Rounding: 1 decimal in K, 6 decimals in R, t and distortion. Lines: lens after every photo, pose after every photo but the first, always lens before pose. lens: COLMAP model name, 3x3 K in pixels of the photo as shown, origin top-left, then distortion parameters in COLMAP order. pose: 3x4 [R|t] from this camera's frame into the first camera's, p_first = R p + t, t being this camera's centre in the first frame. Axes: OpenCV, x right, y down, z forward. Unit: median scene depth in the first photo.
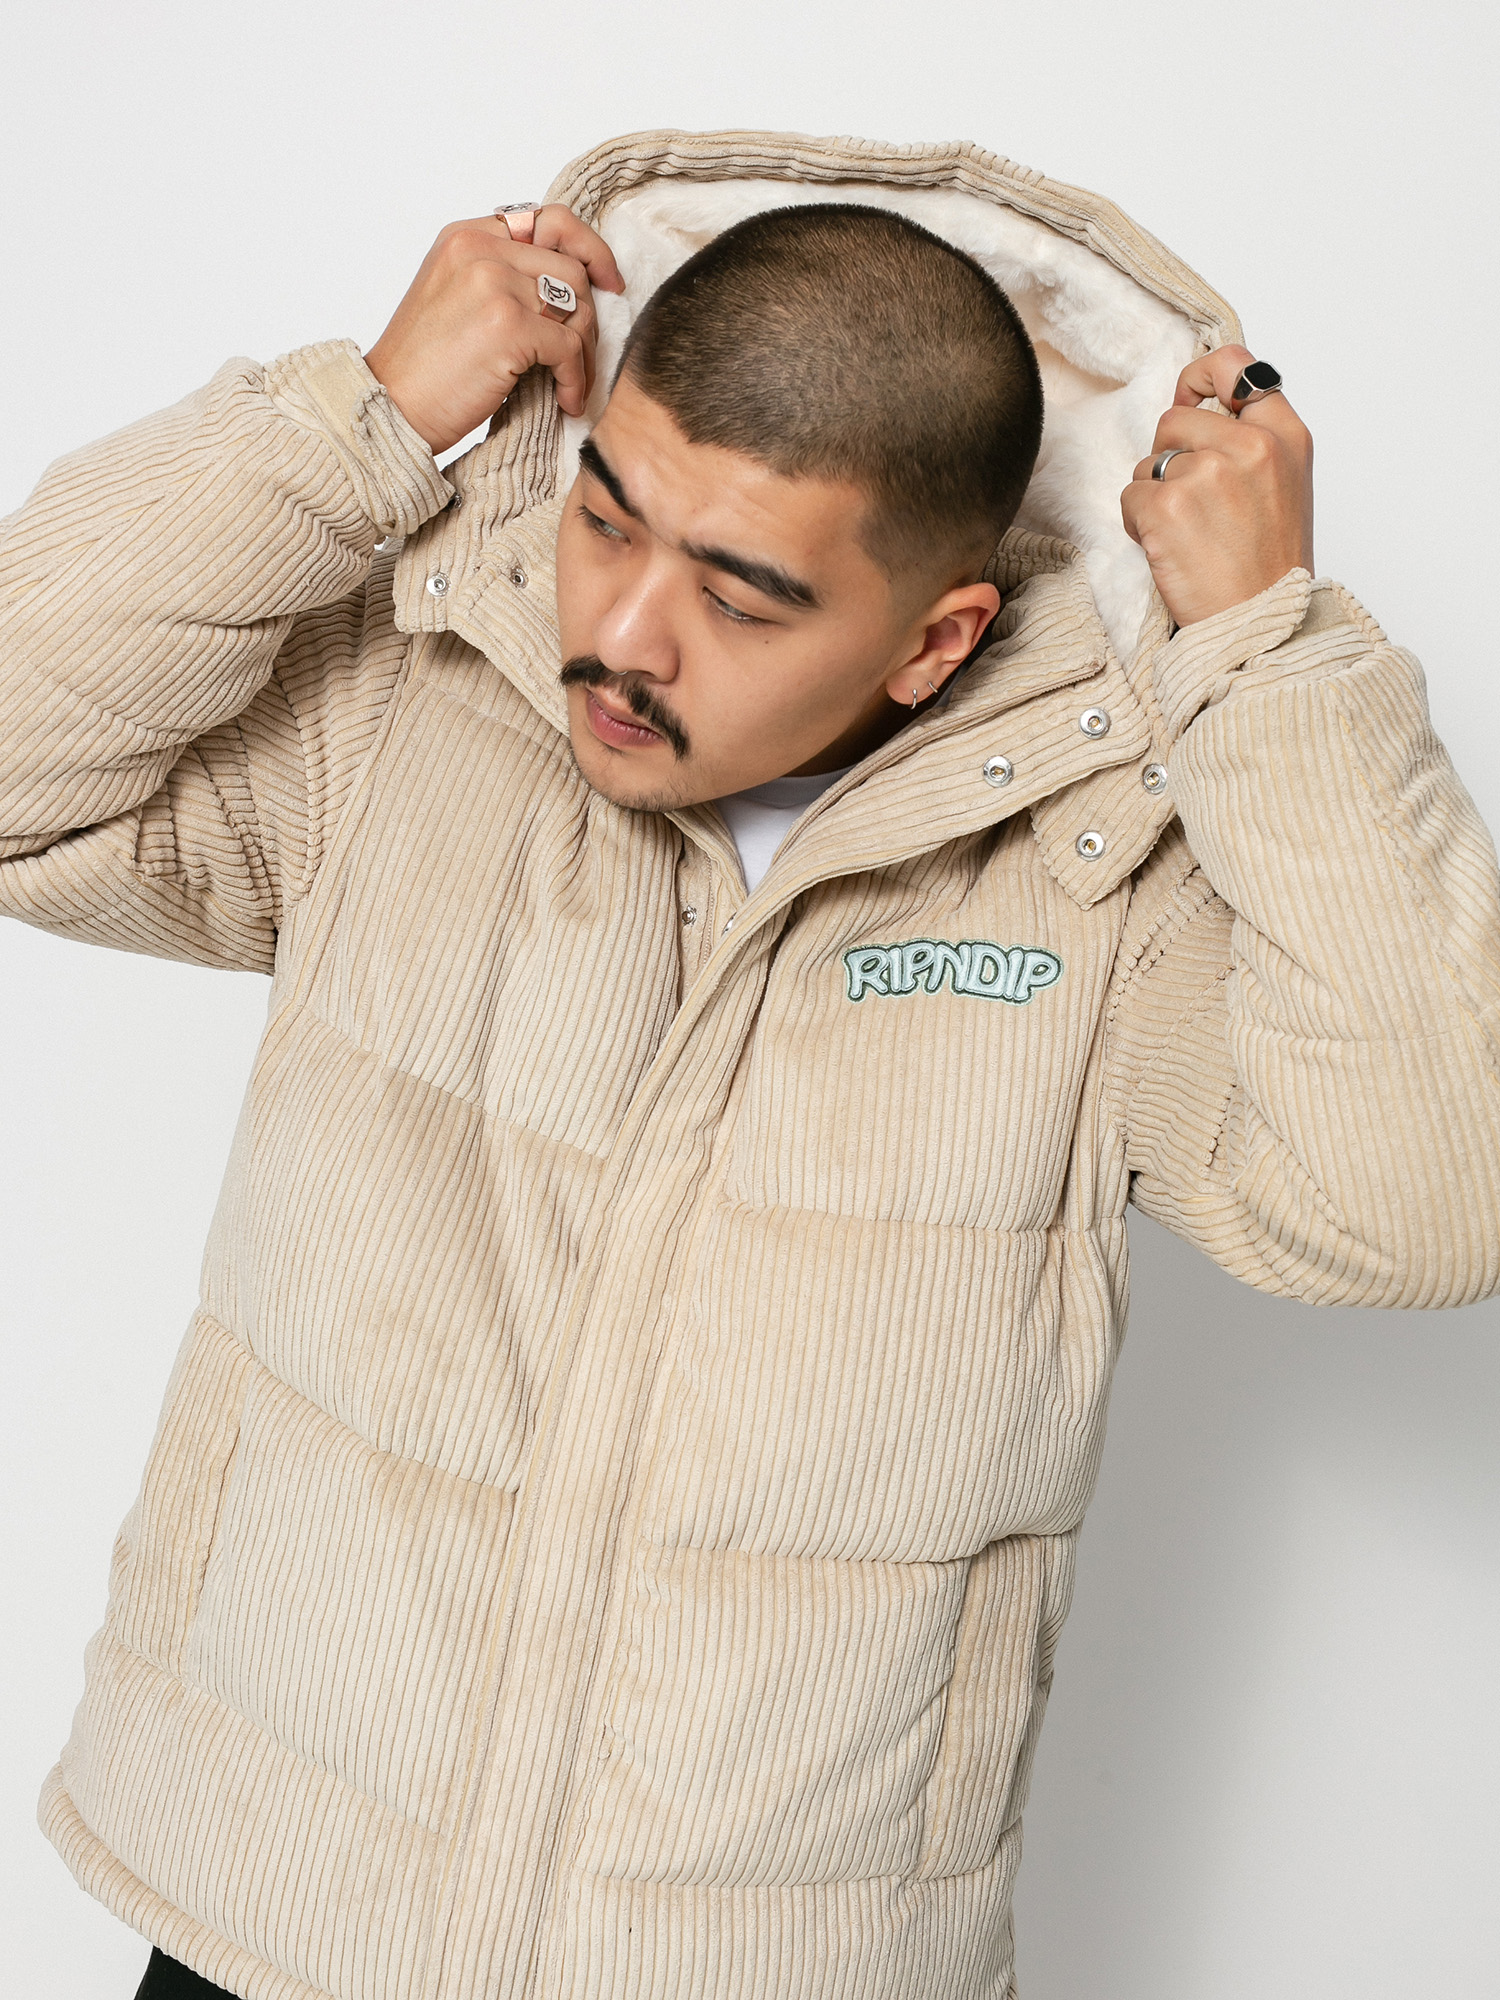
lens RADIAL K [[2820.2, 0, 748.8], [0, 2820.2, 1001.0], [0, 0, 1]] dist [0.036336, 0.000000]
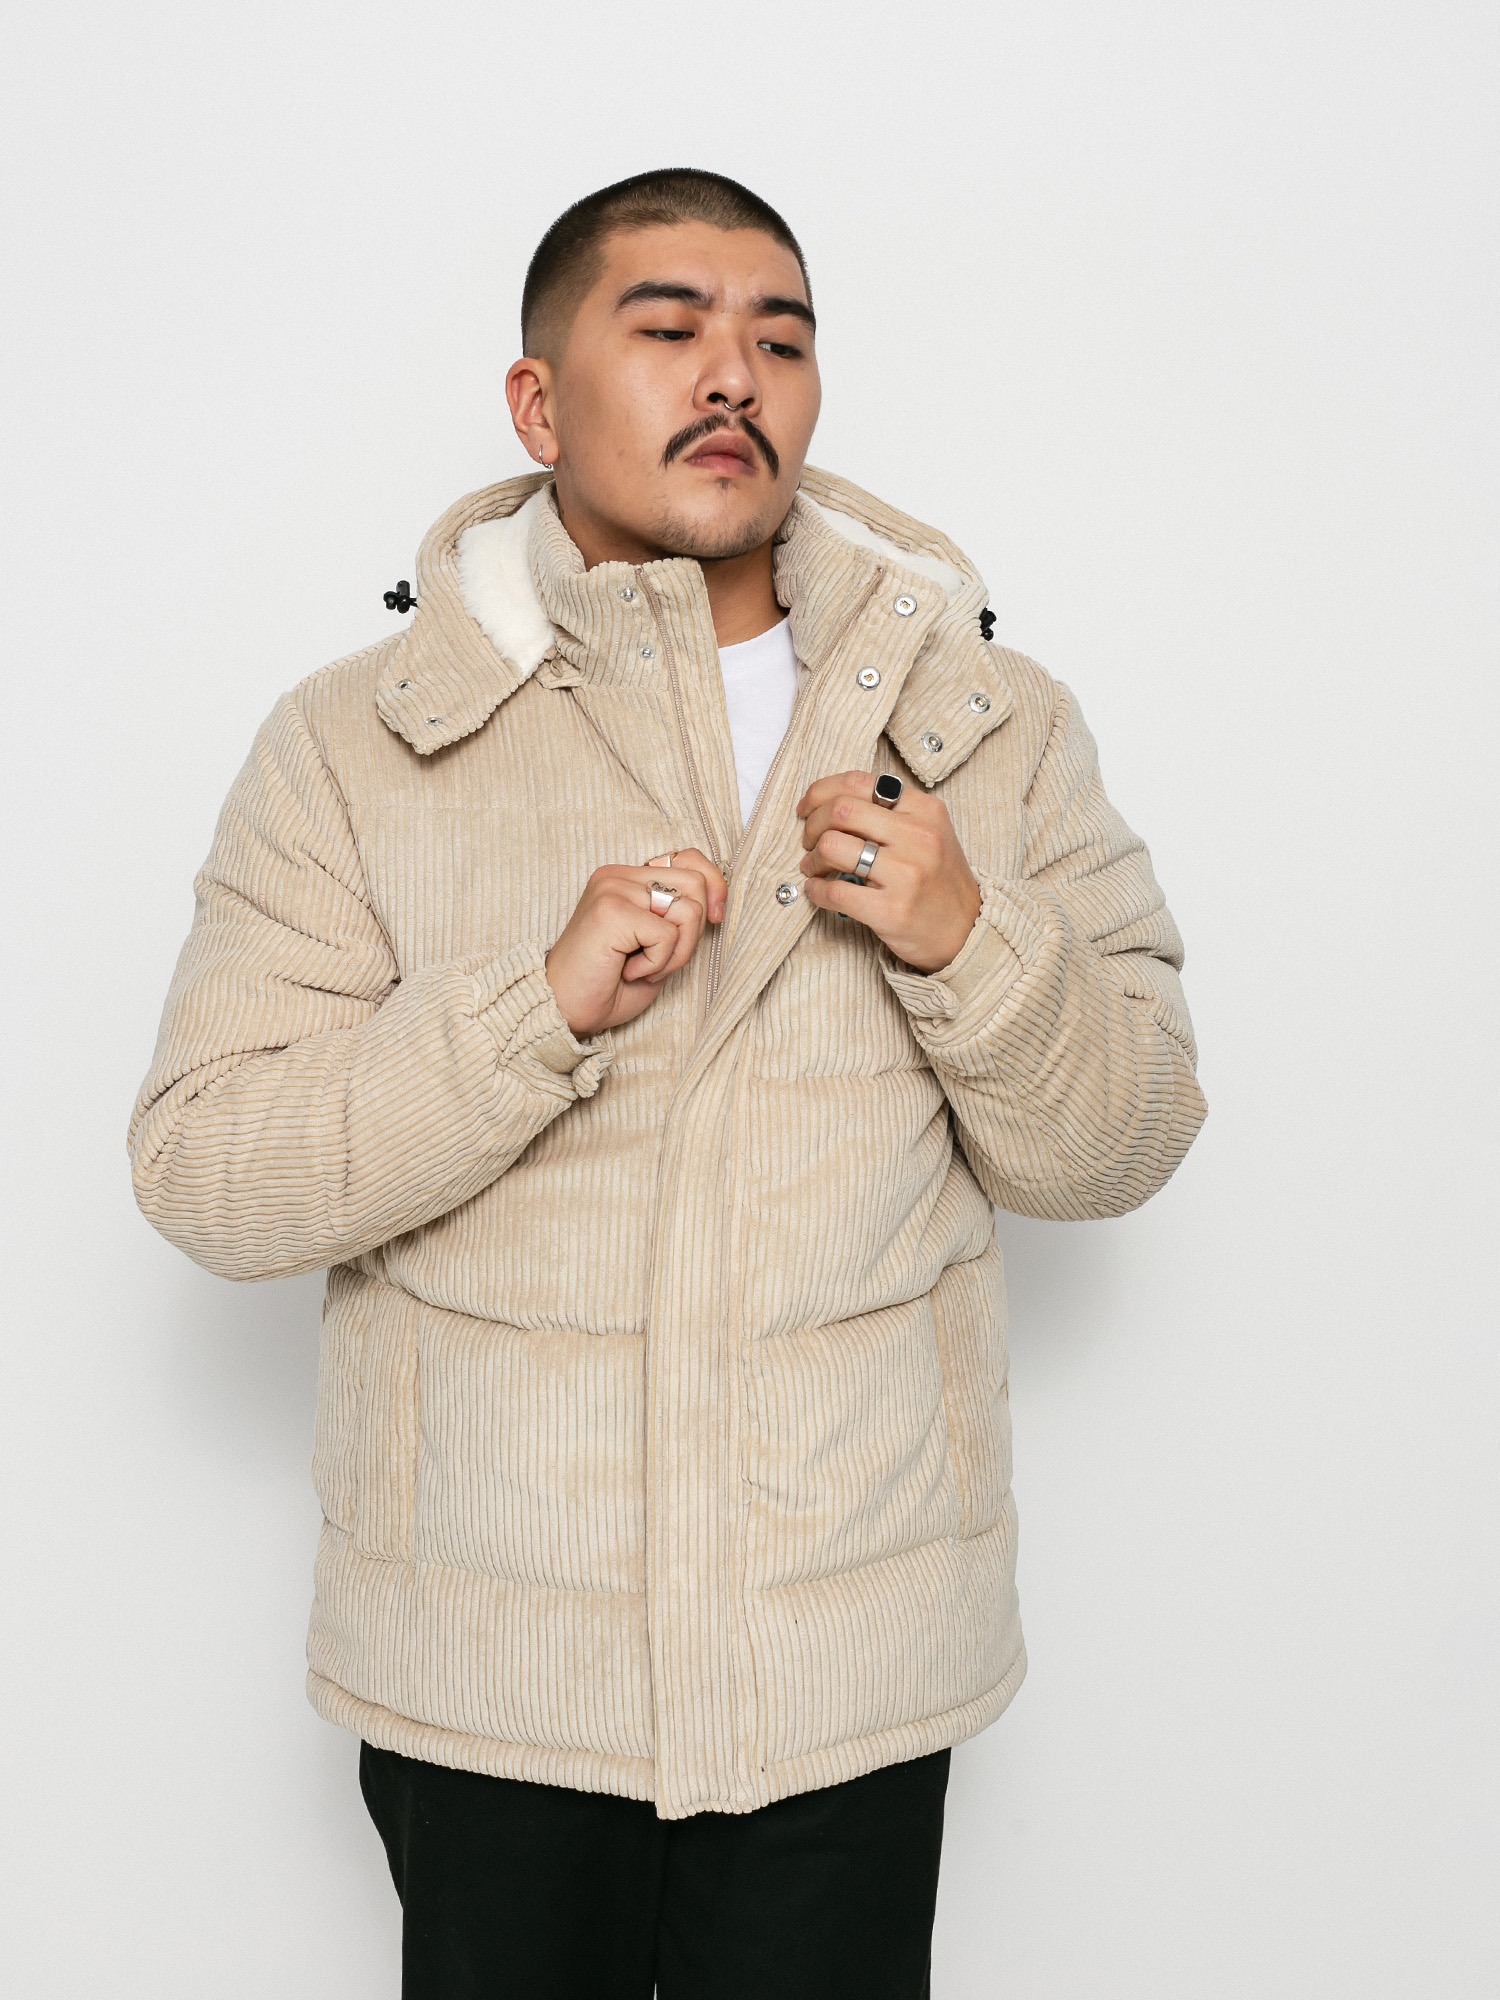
lens RADIAL K [[2820.2, 0, 750.1], [0, 2820.2, 999.7], [0, 0, 1]] dist [0.036336, 0.000000]
pose [[0.973384, -0.228718, 0.014533, -0.013320], [0.228146, 0.973060, 0.033207, -0.023529], [-0.021737, -0.029008, 0.999343, -0.399413]]
